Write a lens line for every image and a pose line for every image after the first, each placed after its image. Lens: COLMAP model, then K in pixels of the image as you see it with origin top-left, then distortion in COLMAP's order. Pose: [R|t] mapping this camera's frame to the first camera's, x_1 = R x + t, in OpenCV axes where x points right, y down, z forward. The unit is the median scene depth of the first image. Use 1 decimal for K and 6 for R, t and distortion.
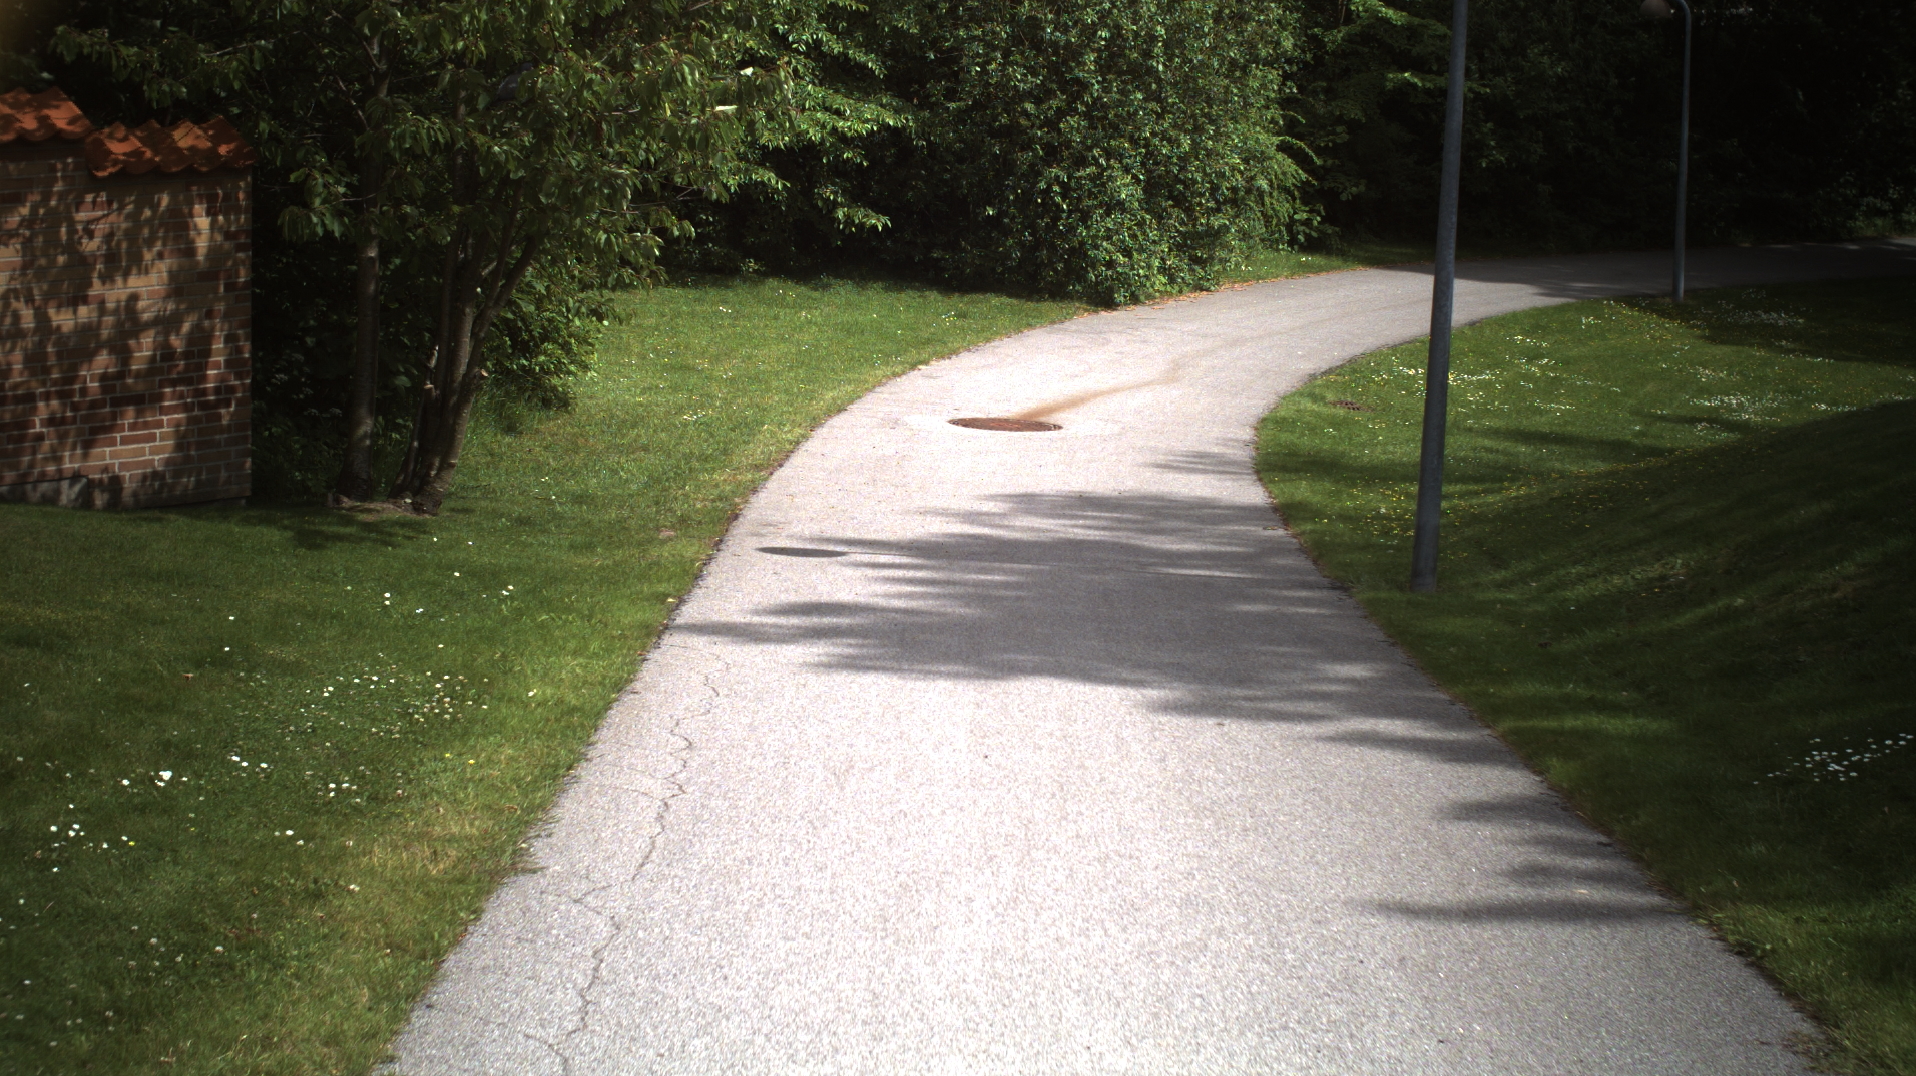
lens RADIAL K [[3203.9, 0, 958.0], [0, 3203.9, 538.0], [0, 0, 1]] dist [-0.256515, -0.001136]
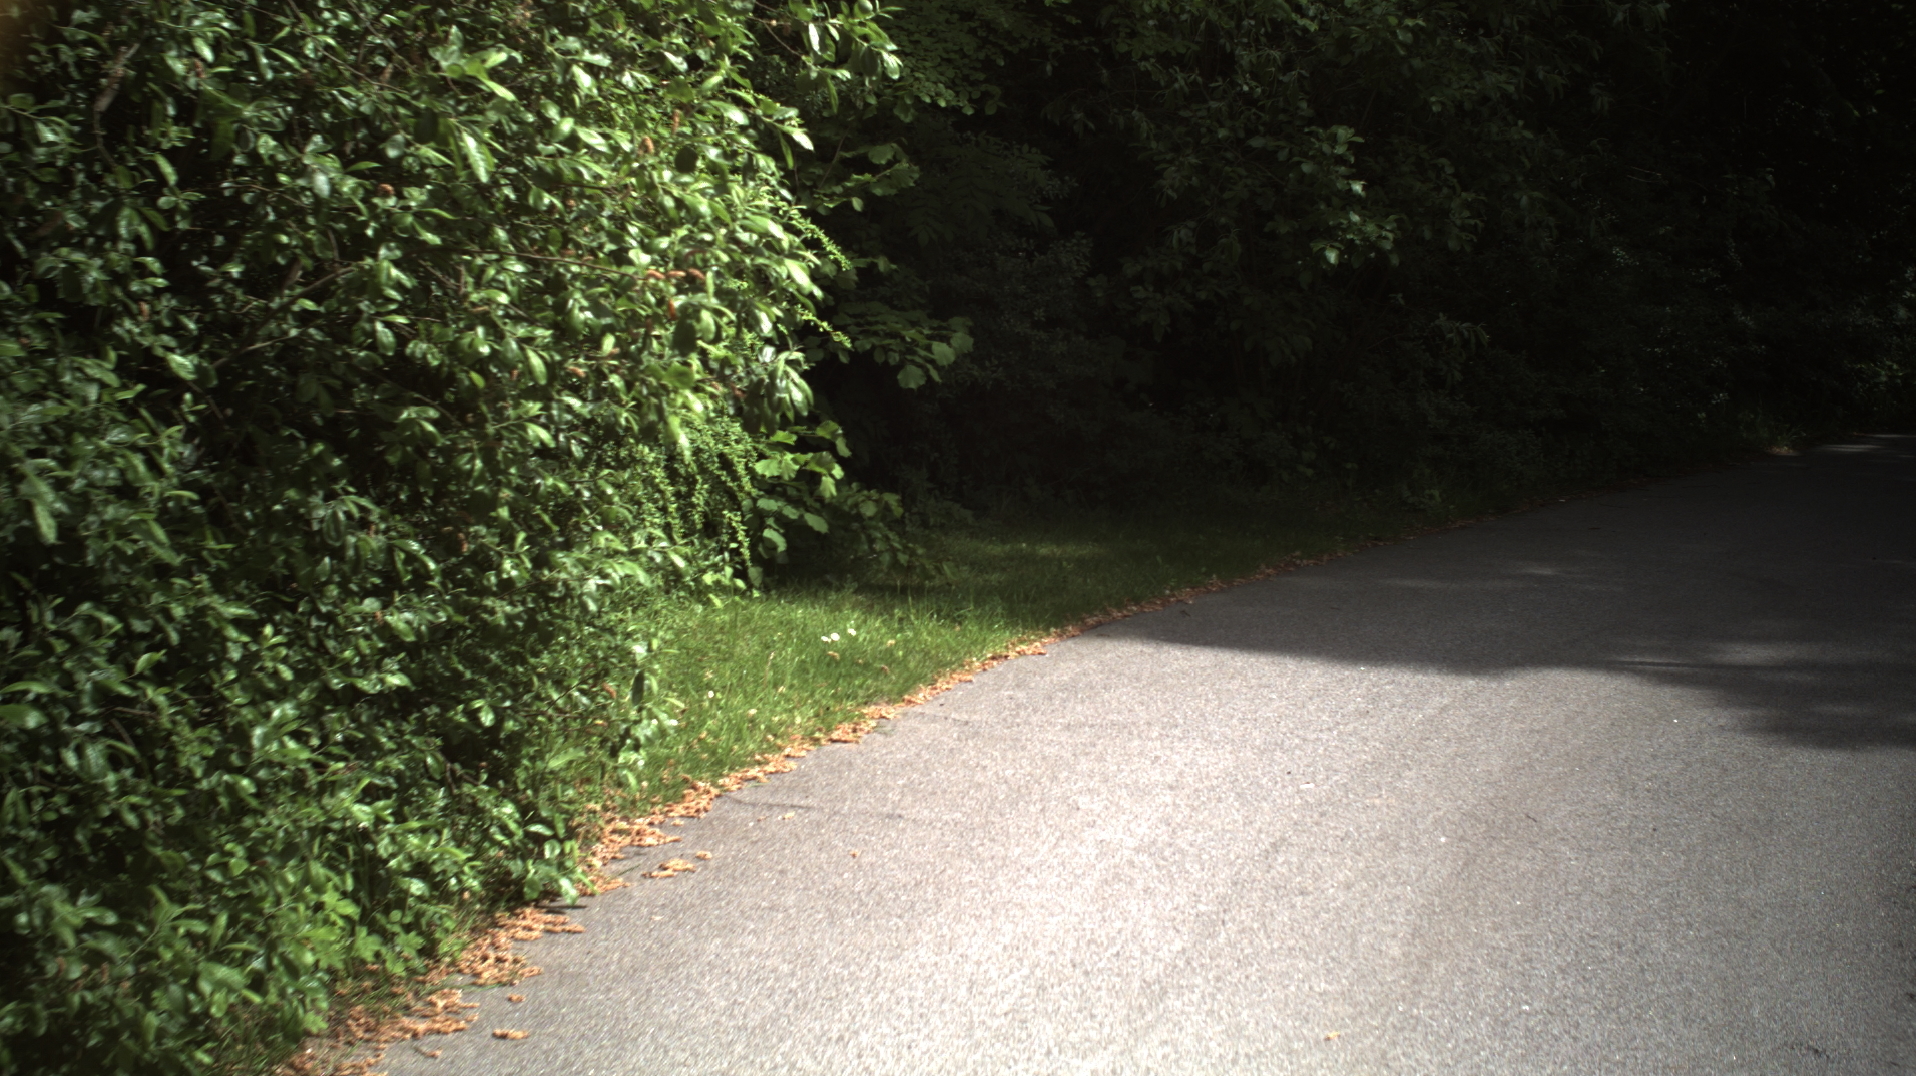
lens RADIAL K [[3203.9, 0, 958.0], [0, 3203.9, 538.0], [0, 0, 1]] dist [-0.256515, -0.001136]
pose [[0.958242, -0.052530, 0.281092, 0.053479], [0.065347, 0.997198, -0.036413, -0.102551], [-0.278391, 0.053261, 0.958990, 0.893407]]
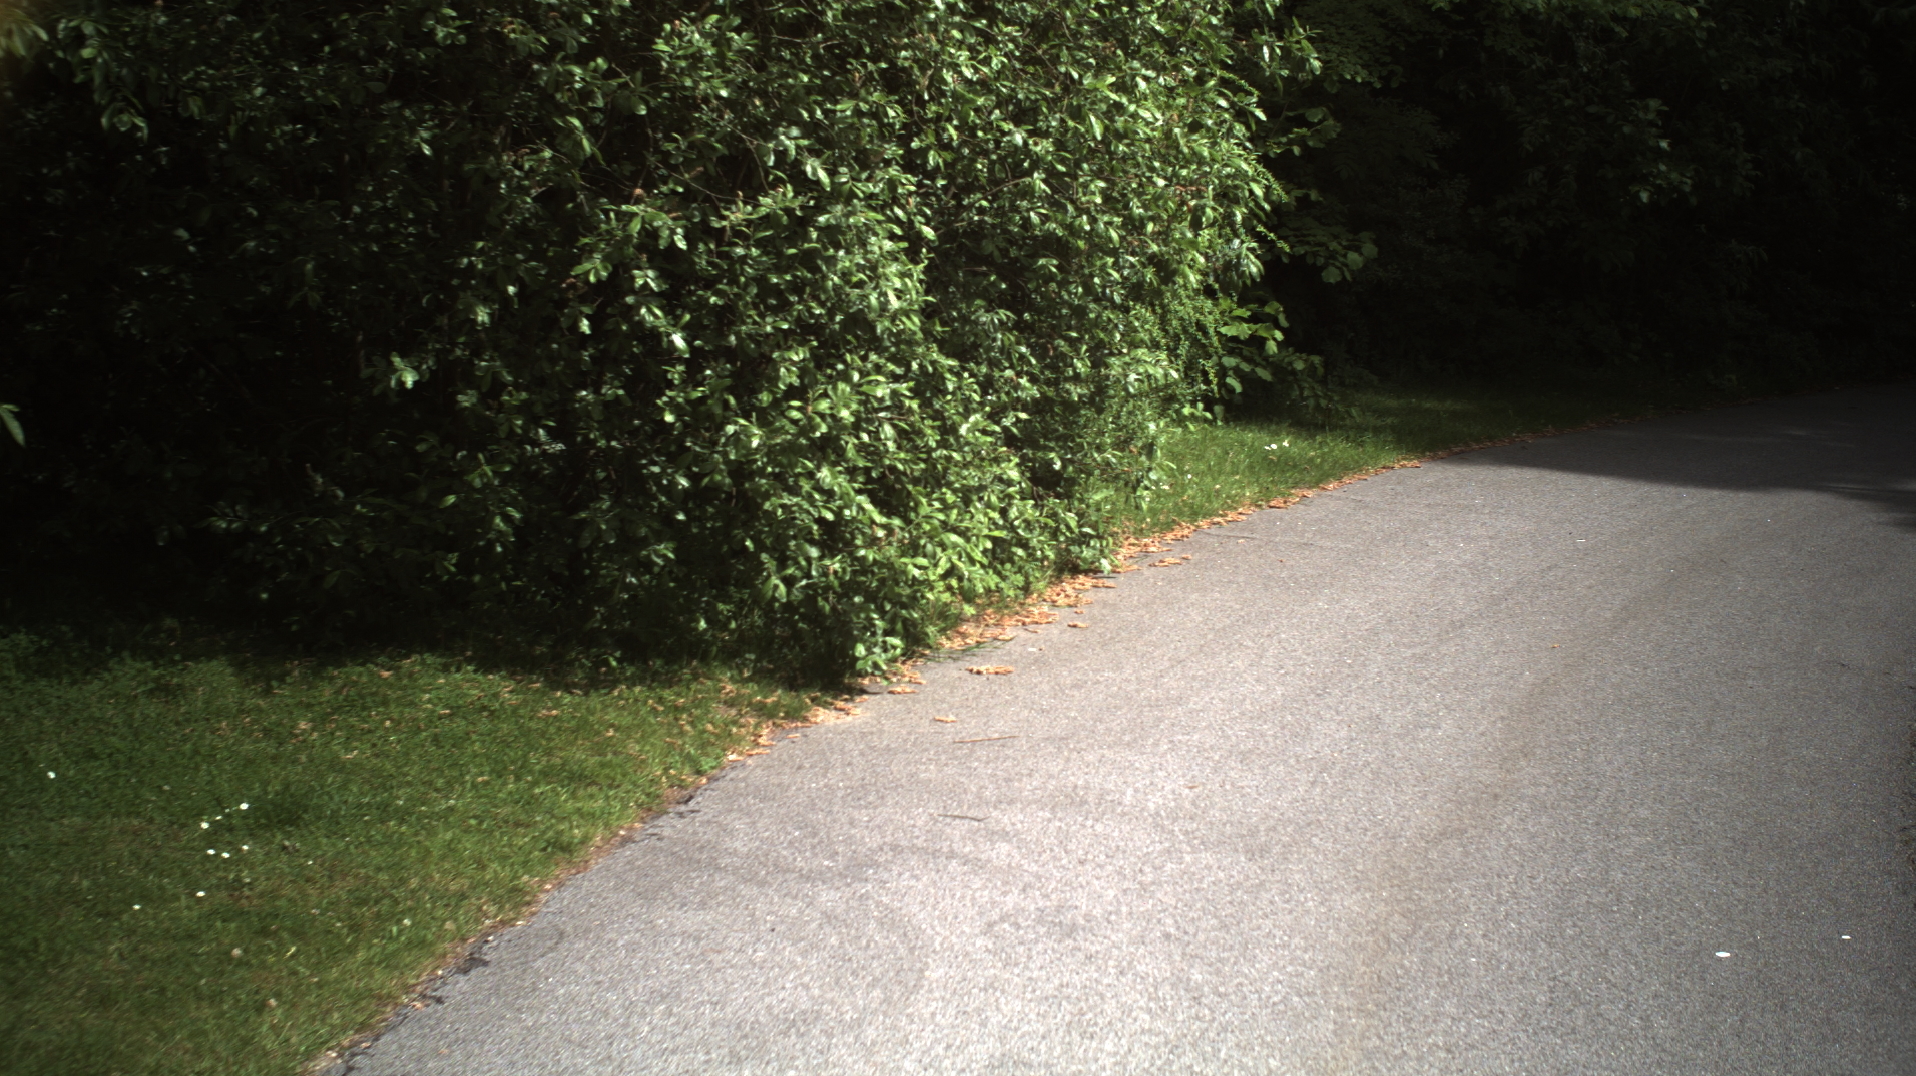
lens RADIAL K [[3203.9, 0, 958.0], [0, 3203.9, 538.0], [0, 0, 1]] dist [-0.256515, -0.001136]
pose [[0.988967, -0.031239, 0.144804, 0.017691], [0.035098, 0.999092, -0.024172, -0.082235], [-0.143917, 0.028988, 0.989165, 0.750314]]
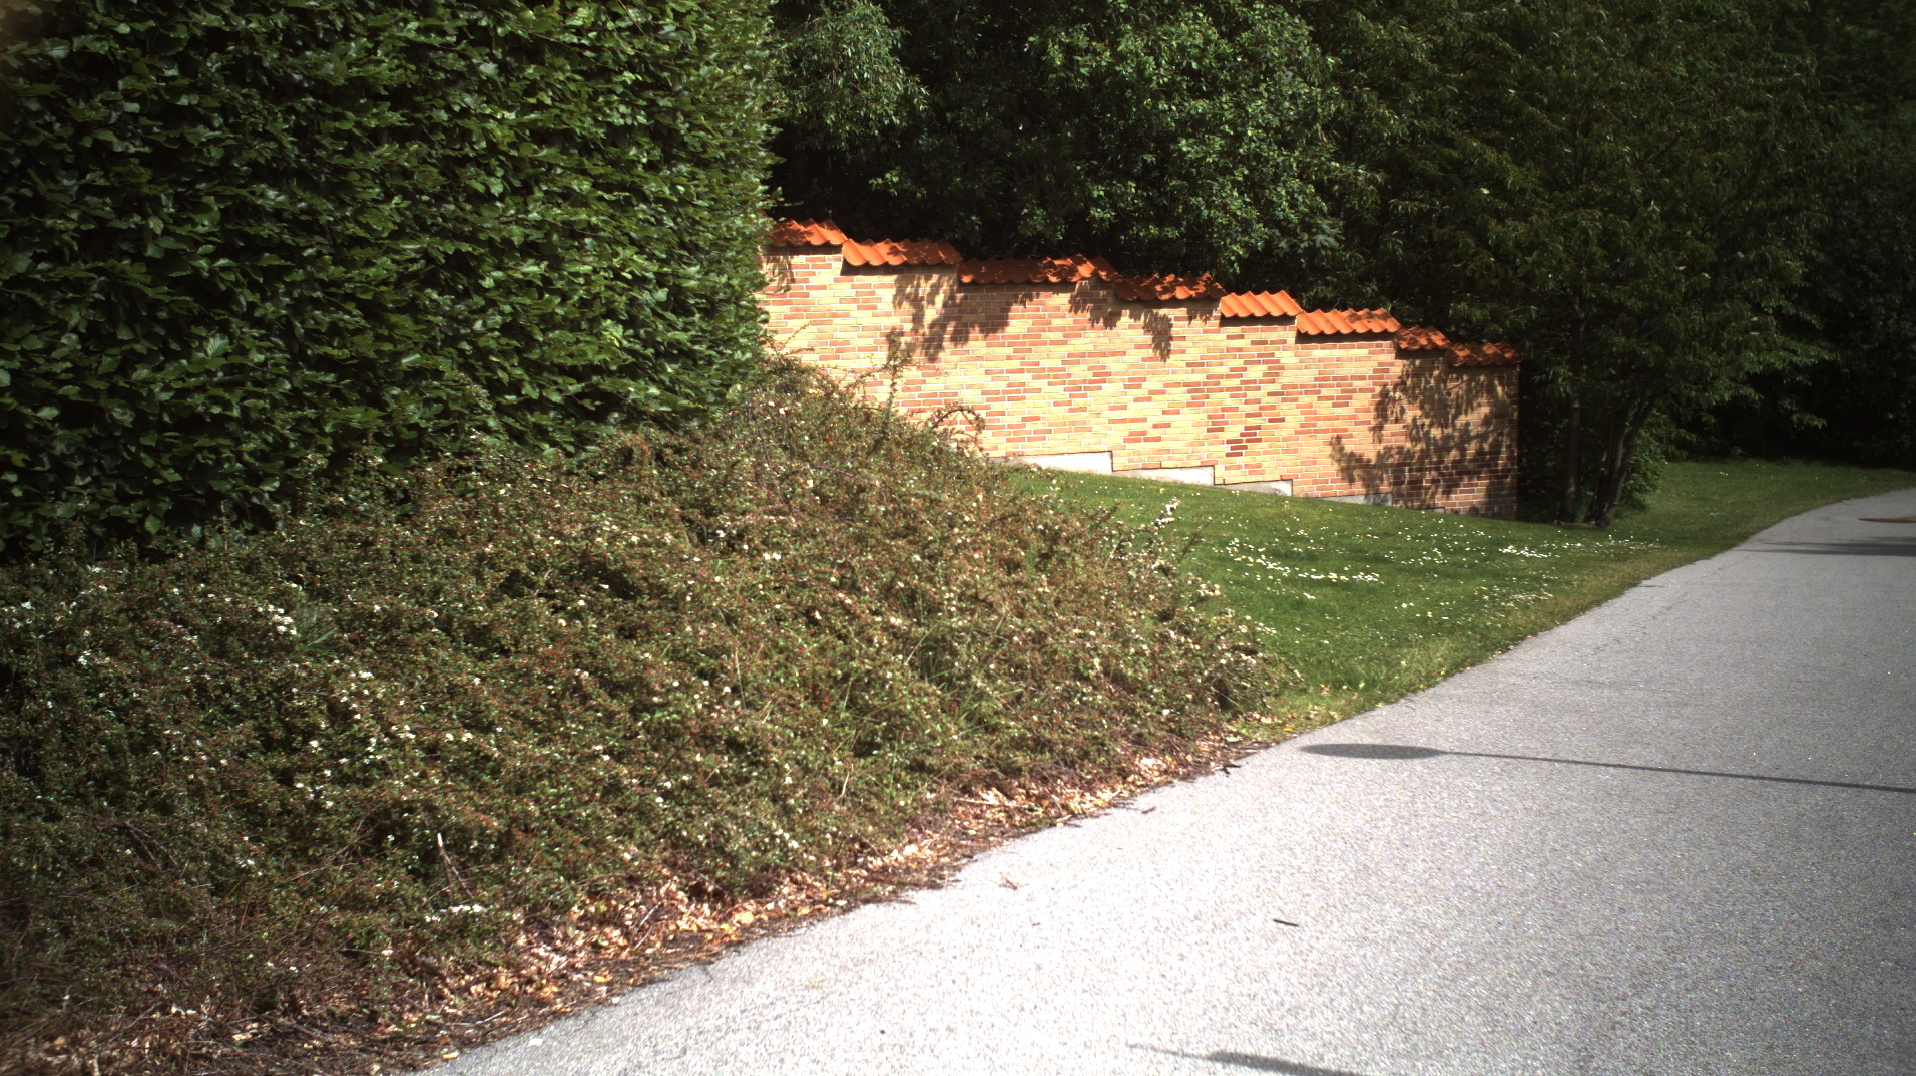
lens RADIAL K [[3203.9, 0, 958.0], [0, 3203.9, 538.0], [0, 0, 1]] dist [-0.256515, -0.001136]
pose [[0.957780, 0.001549, -0.287498, 0.013684], [-0.025791, 0.996417, -0.080552, 0.094161], [0.286343, 0.084566, 0.954388, -0.592133]]
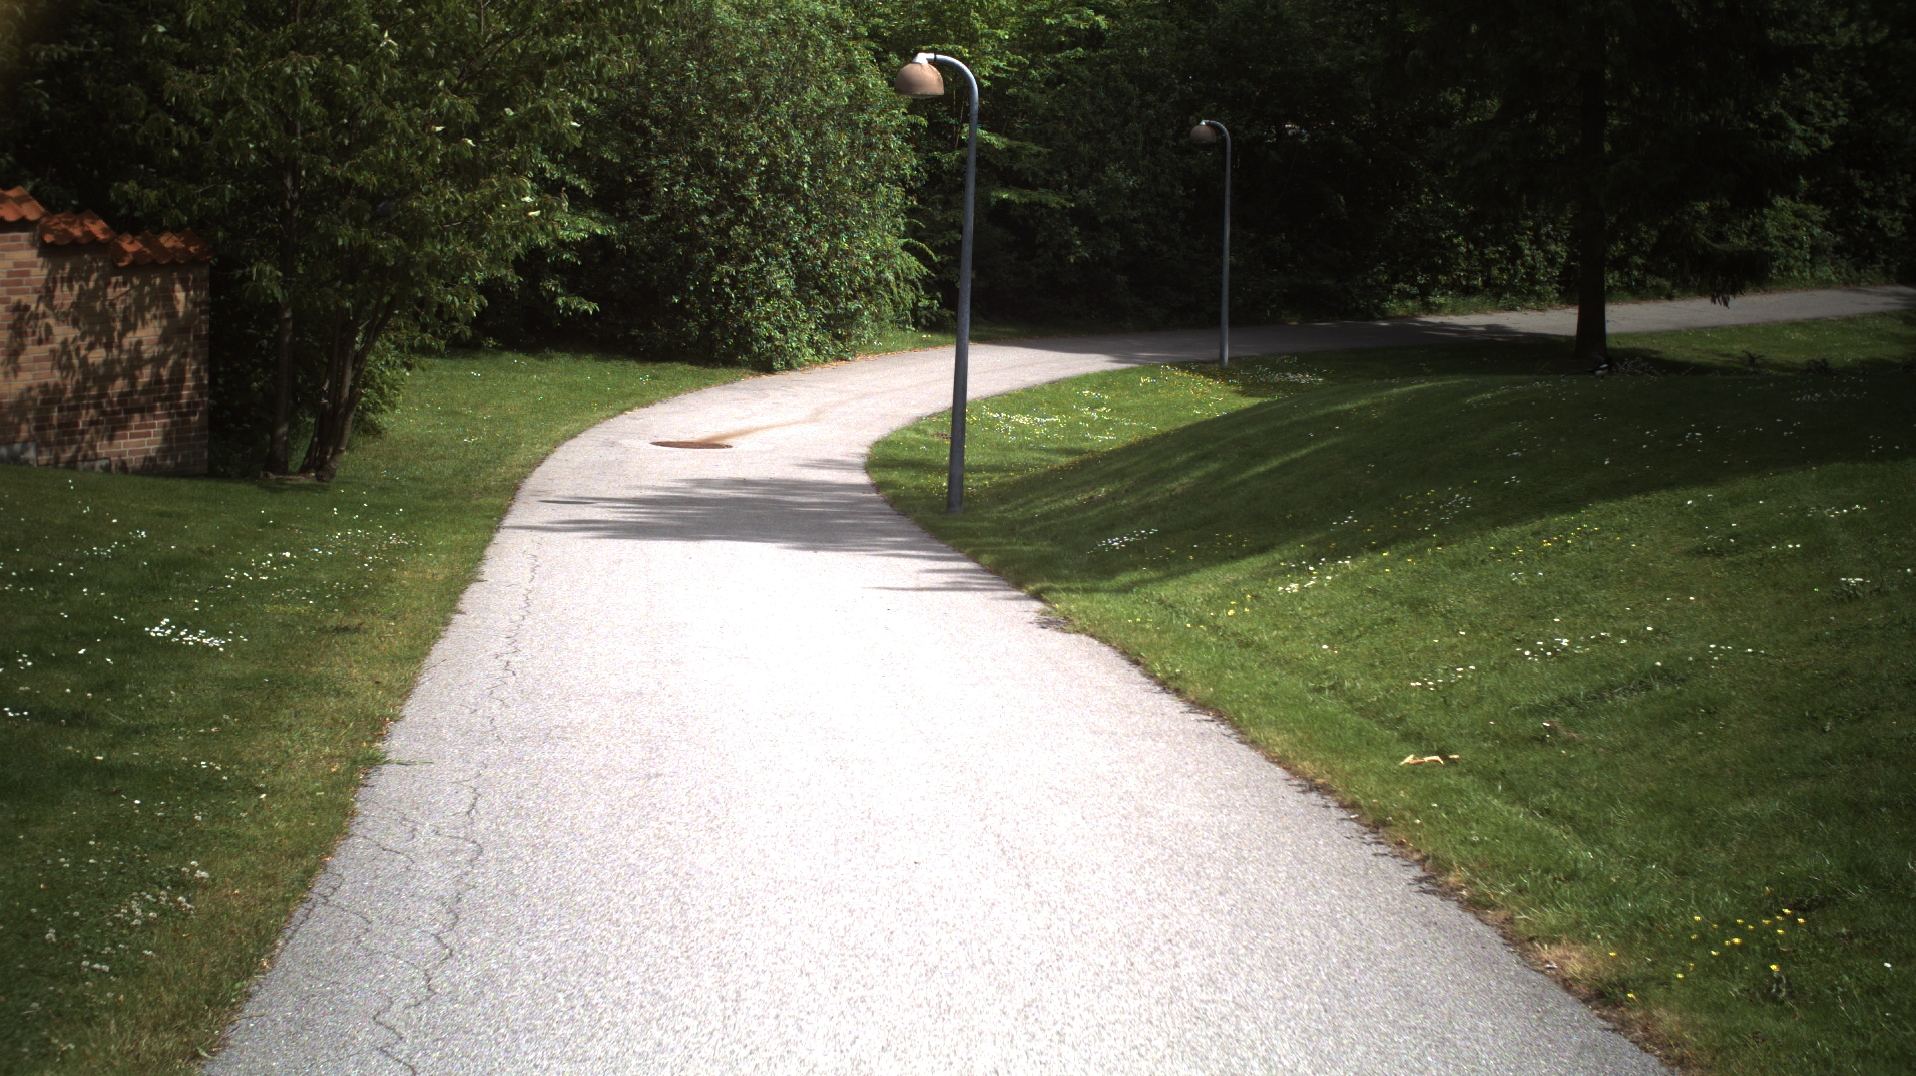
lens RADIAL K [[3203.9, 0, 958.0], [0, 3203.9, 538.0], [0, 0, 1]] dist [-0.256515, -0.001136]
pose [[0.994824, -0.012201, 0.100879, -0.008321], [0.015542, 0.999354, -0.032400, 0.039741], [-0.100418, 0.033801, 0.994371, -0.305652]]
